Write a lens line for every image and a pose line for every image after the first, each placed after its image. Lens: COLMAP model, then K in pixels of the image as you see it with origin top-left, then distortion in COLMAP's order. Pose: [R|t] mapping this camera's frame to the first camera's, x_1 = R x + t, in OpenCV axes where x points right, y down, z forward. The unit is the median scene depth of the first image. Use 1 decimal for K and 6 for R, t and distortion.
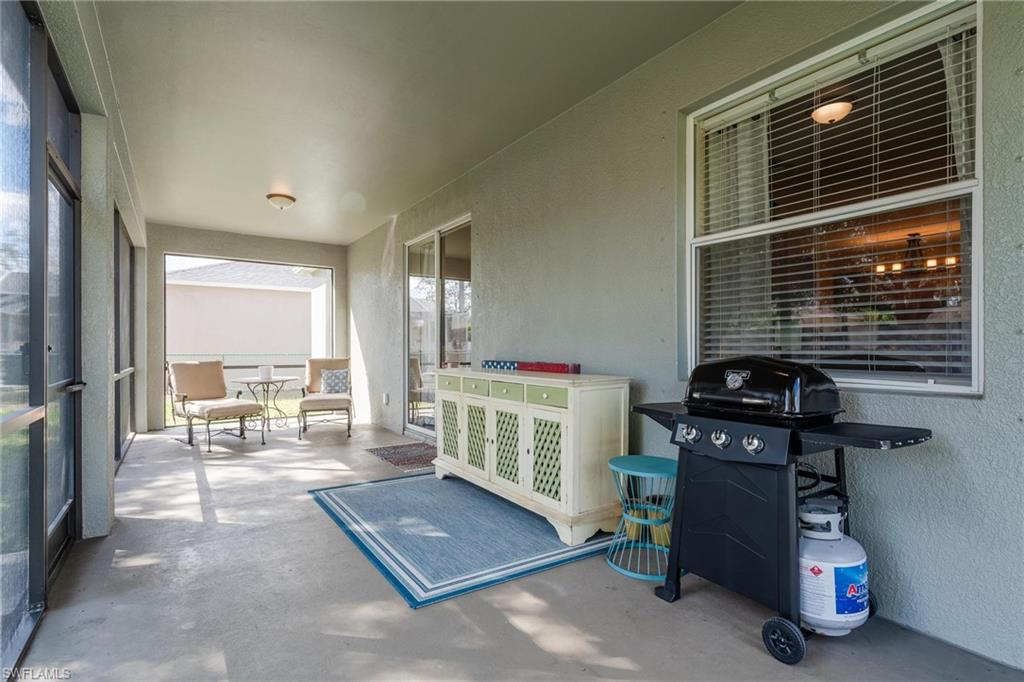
lens RADIAL K [[497.1, 0, 507.8], [0, 497.1, 348.7], [0, 0, 1]] dist [0.001889, -0.000123]
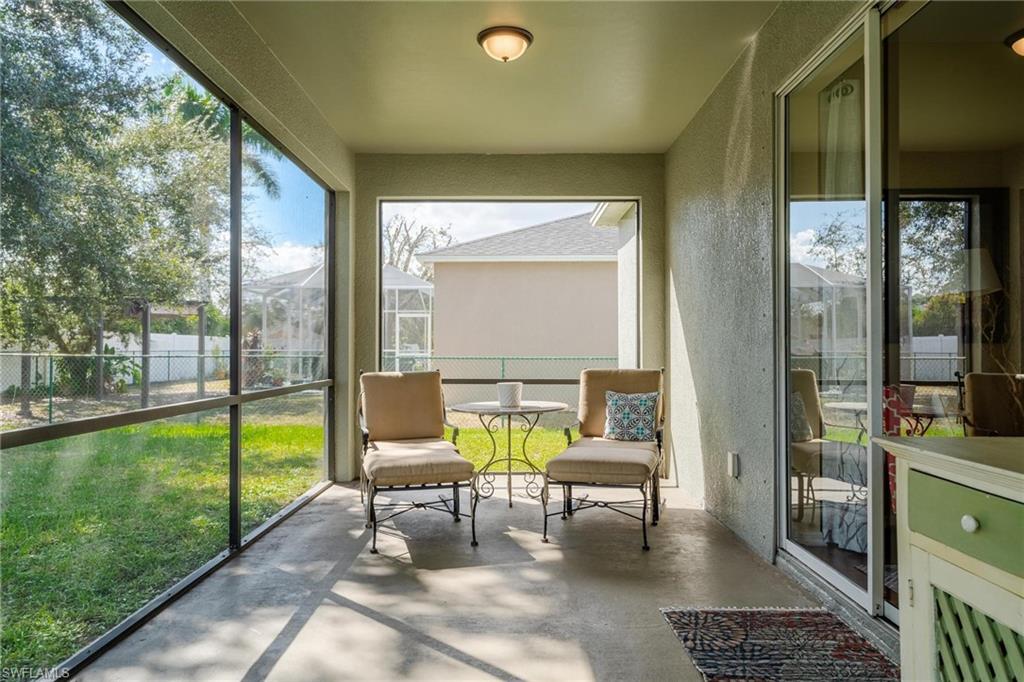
lens RADIAL K [[692.4, 0, 509.0], [0, 692.4, 341.8], [0, 0, 1]] dist [-0.006658, -0.002263]
pose [[0.832572, -0.006070, -0.553883, -0.075203], [0.000490, 0.999948, -0.010223, -0.001427], [0.553916, 0.008241, 0.832532, 0.397671]]
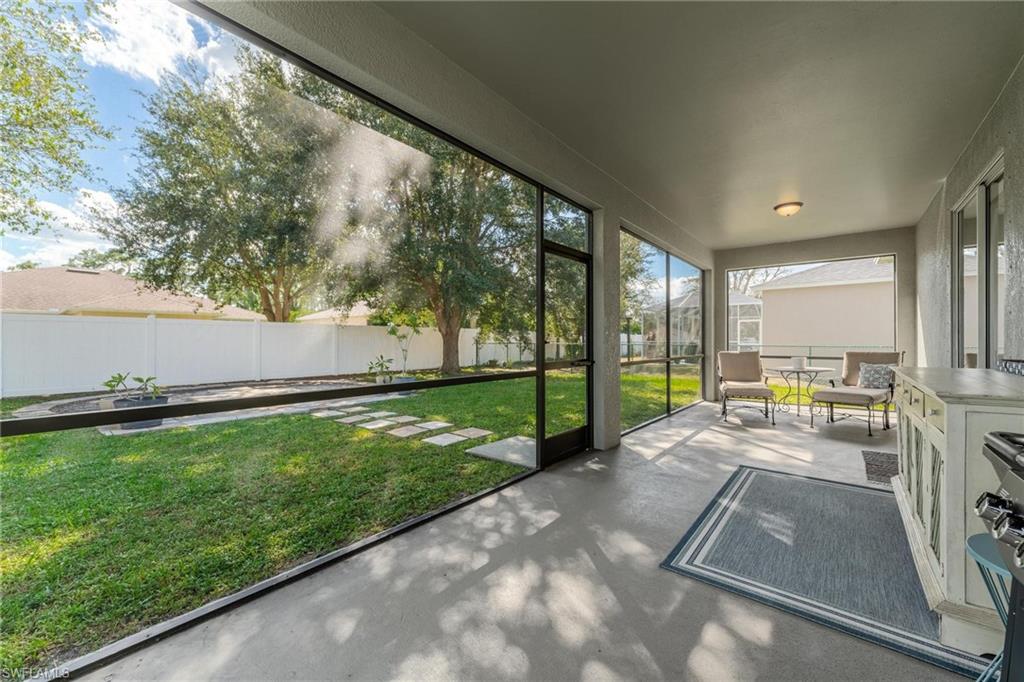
lens RADIAL K [[403.8, 0, 506.9], [0, 403.8, 337.9], [0, 0, 1]] dist [0.003572, -0.000124]
pose [[0.295939, -0.006184, -0.955187, 0.194629], [0.000156, 0.999979, -0.006425, -0.002135], [0.955207, 0.001752, 0.295934, 0.117945]]
